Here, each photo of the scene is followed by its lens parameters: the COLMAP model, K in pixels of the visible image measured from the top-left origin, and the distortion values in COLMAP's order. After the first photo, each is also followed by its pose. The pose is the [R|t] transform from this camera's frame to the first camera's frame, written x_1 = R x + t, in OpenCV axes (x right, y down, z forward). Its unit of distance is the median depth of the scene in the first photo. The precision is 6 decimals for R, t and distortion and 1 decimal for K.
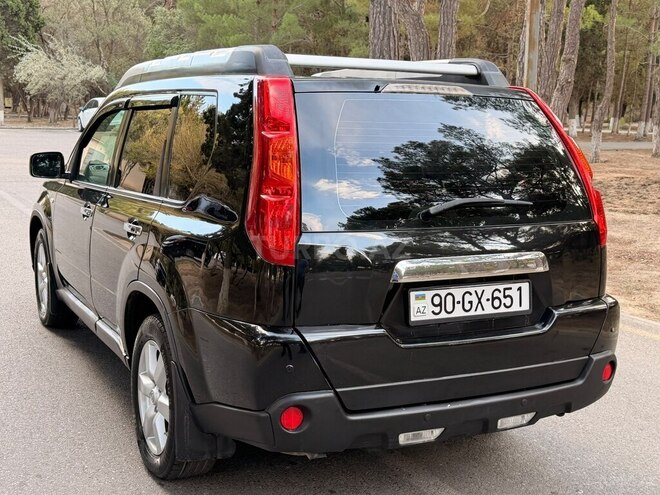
lens RADIAL K [[857.9, 0, 331.5], [0, 857.9, 252.1], [0, 0, 1]] dist [0.082165, 0.000000]
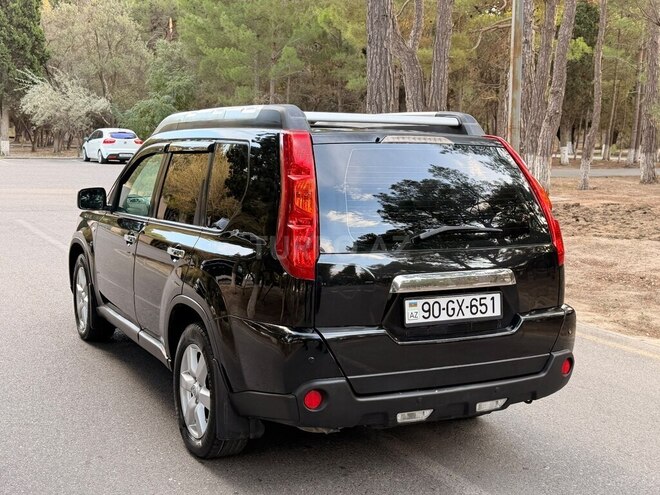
lens RADIAL K [[857.9, 0, 329.7], [0, 857.9, 248.7], [0, 0, 1]] dist [0.082165, 0.000000]
pose [[0.999987, -0.004872, 0.001491, -0.018864], [0.004920, 0.999402, -0.034228, 0.011280], [-0.001324, 0.034235, 0.999413, -0.239040]]
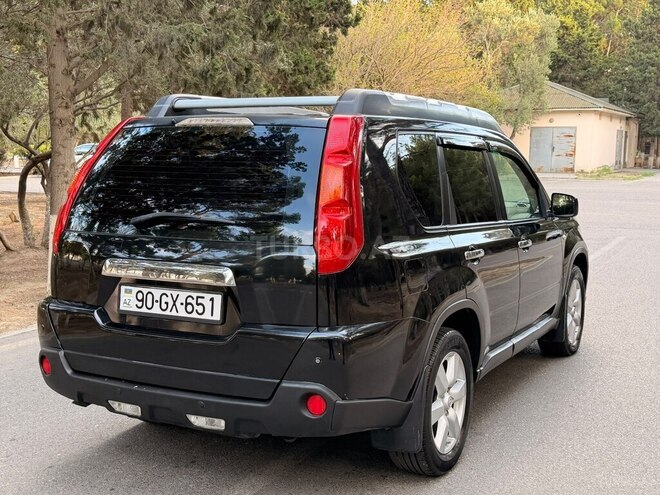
lens RADIAL K [[857.9, 0, 331.5], [0, 857.9, 244.0], [0, 0, 1]] dist [0.082165, 0.000000]
pose [[0.575775, 0.065892, -0.814948, 1.118651], [-0.113730, 0.993512, -0.000023, -0.041174], [0.809659, 0.092697, 0.579533, 0.465337]]
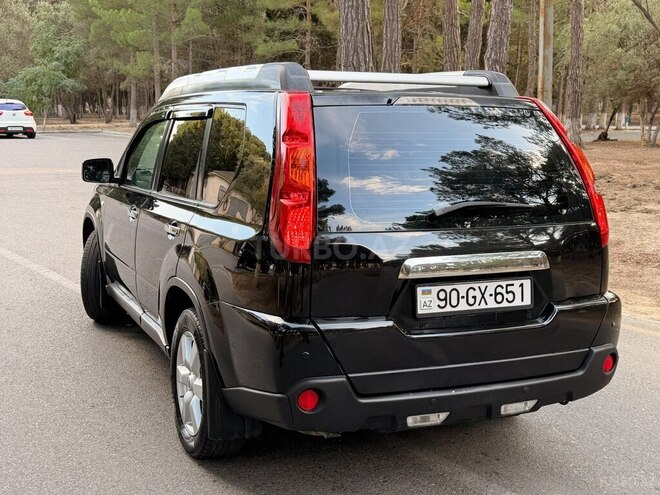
lens RADIAL K [[857.9, 0, 324.7], [0, 857.9, 249.2], [0, 0, 1]] dist [0.082165, 0.000000]
pose [[0.997767, 0.001054, -0.066776, 0.041762], [-0.001221, 0.999996, -0.002463, 0.000382], [0.066773, 0.002539, 0.997765, -0.091874]]
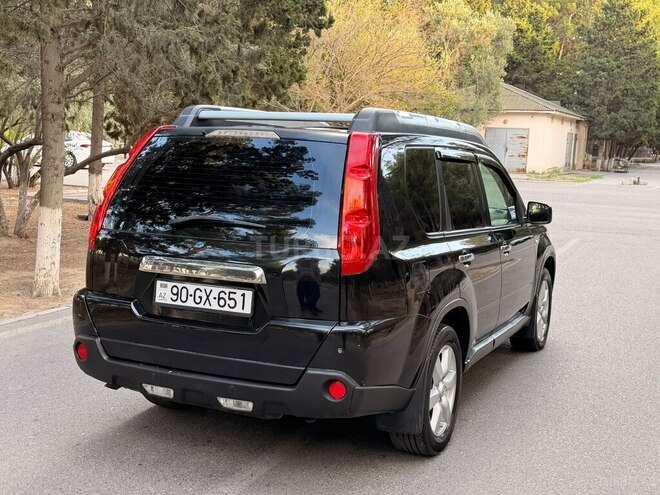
lens RADIAL K [[857.9, 0, 329.5], [0, 857.9, 246.5], [0, 0, 1]] dist [0.082165, 0.000000]
pose [[0.618178, 0.088973, -0.780987, 1.166905], [-0.137292, 0.990522, 0.004173, -0.044075], [0.773956, 0.104643, 0.624534, 0.316121]]
